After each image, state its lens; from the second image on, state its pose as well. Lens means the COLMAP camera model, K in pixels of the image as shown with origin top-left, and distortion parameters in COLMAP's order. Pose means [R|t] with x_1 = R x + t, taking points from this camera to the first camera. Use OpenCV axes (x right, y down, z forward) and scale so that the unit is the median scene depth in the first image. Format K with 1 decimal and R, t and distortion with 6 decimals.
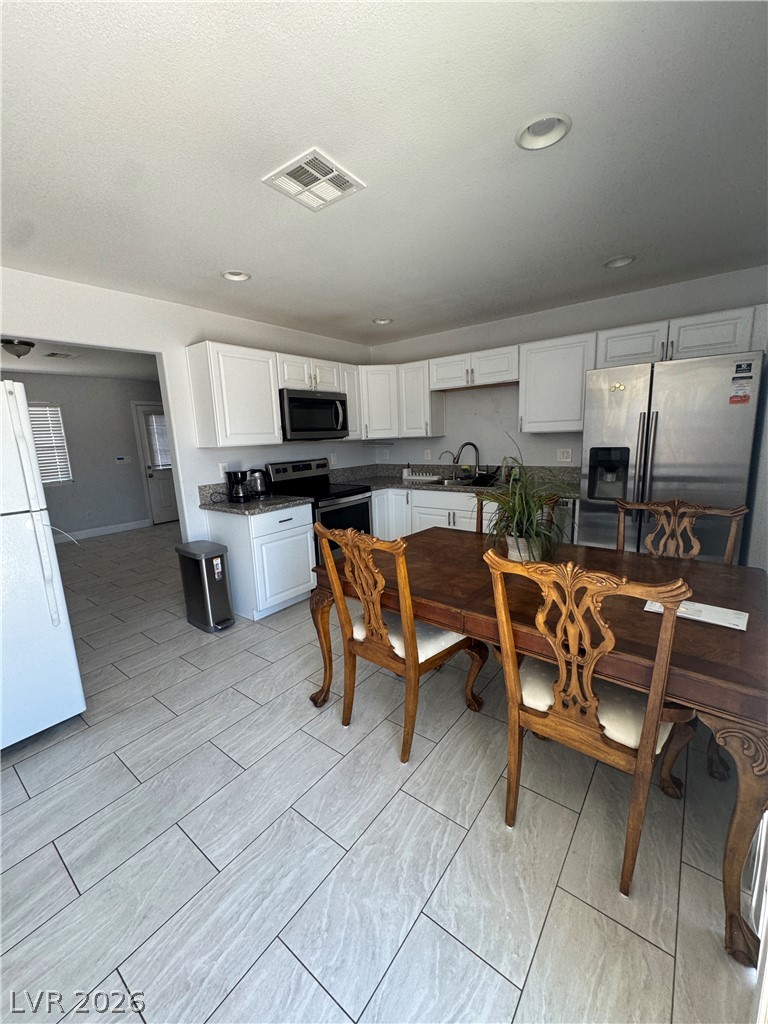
lens RADIAL K [[407.4, 0, 380.6], [0, 407.4, 510.7], [0, 0, 1]] dist [-0.002628, -0.000669]
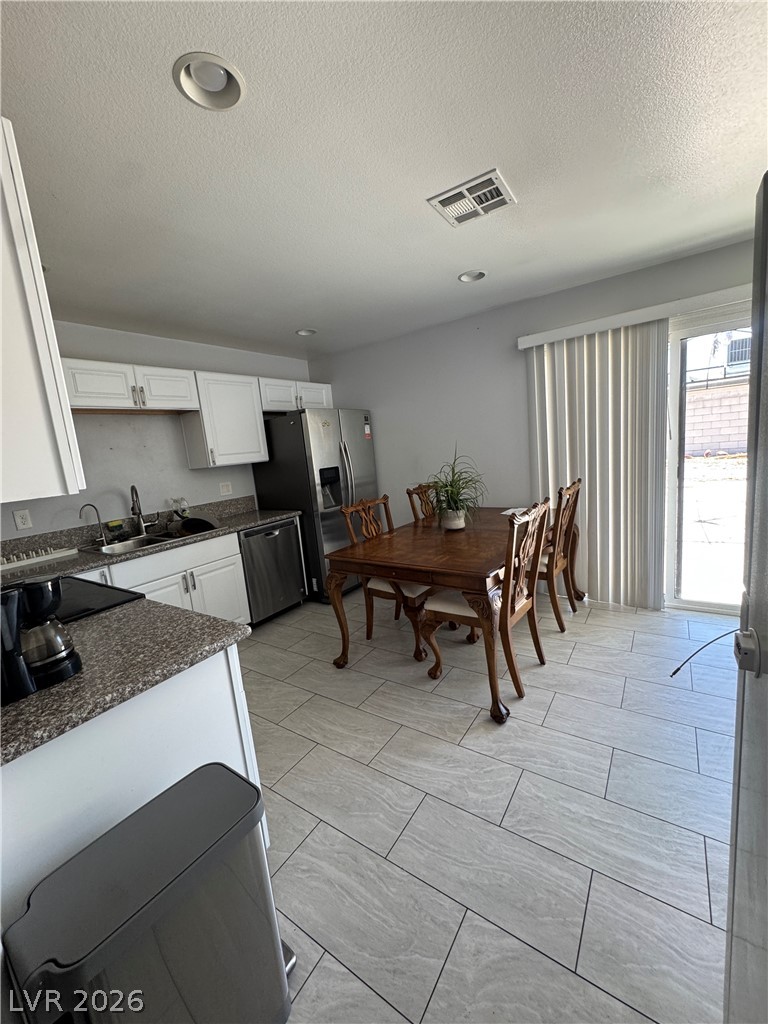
lens RADIAL K [[407.4, 0, 382.9], [0, 407.4, 513.6], [0, 0, 1]] dist [-0.002628, -0.000669]
pose [[-0.054488, -0.123401, 0.990860, -0.685343], [0.274071, 0.952373, 0.133679, -0.123285], [-0.960165, 0.278849, -0.018072, 0.777007]]
